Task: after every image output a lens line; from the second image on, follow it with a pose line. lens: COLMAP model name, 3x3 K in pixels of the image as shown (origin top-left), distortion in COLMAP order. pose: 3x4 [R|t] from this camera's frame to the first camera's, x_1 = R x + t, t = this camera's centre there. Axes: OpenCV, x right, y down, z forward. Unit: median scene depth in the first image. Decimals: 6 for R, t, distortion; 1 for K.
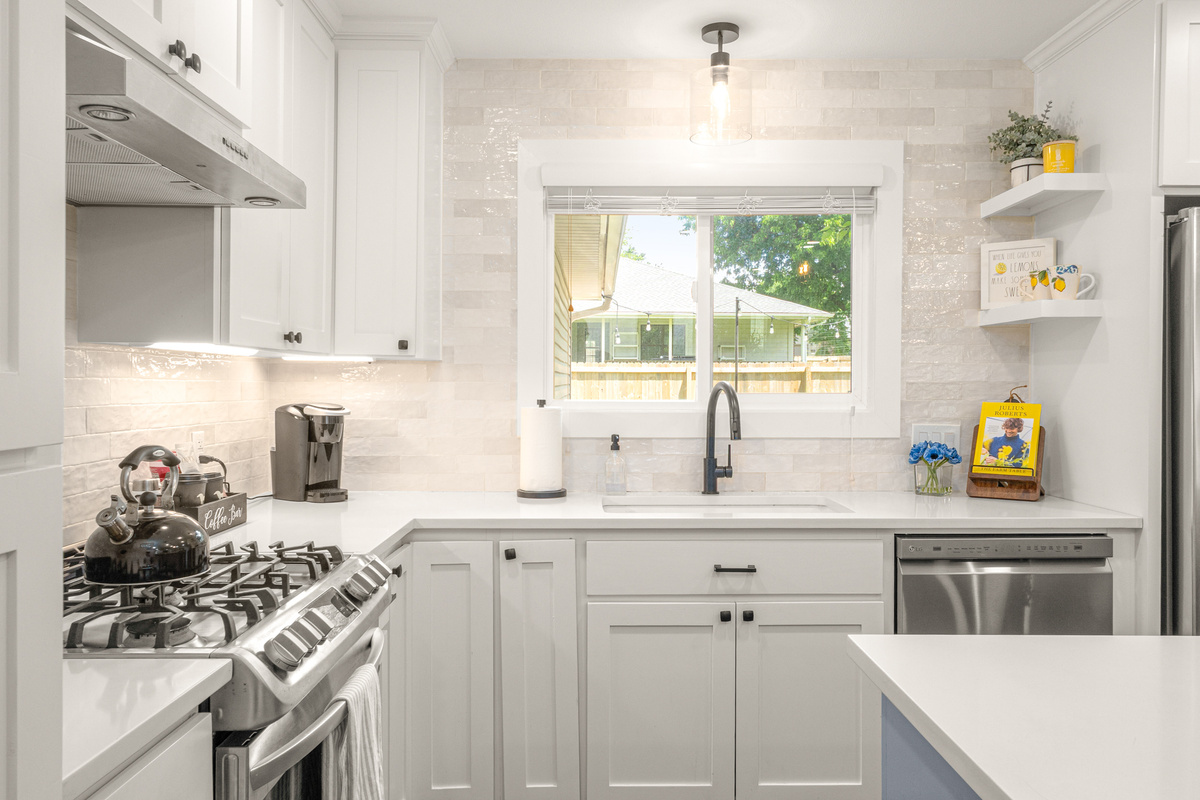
lens RADIAL K [[884.9, 0, 598.3], [0, 884.9, 401.5], [0, 0, 1]] dist [-0.014068, -0.002010]
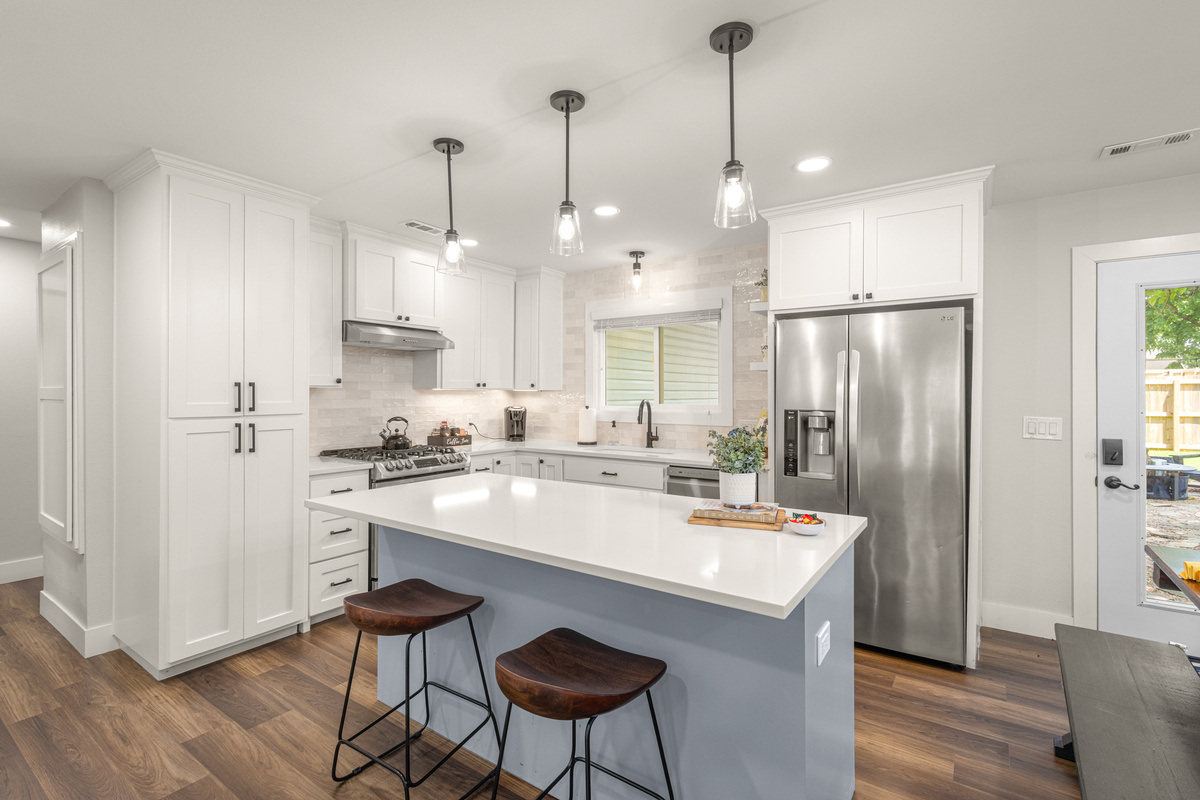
lens RADIAL K [[557.5, 0, 598.4], [0, 557.5, 395.1], [0, 0, 1]] dist [-0.000763, -0.000349]
pose [[0.819391, 0.002118, -0.573231, 0.861968], [-0.010119, 0.999891, -0.010770, -0.016086], [0.573146, 0.014625, 0.819323, -0.280355]]
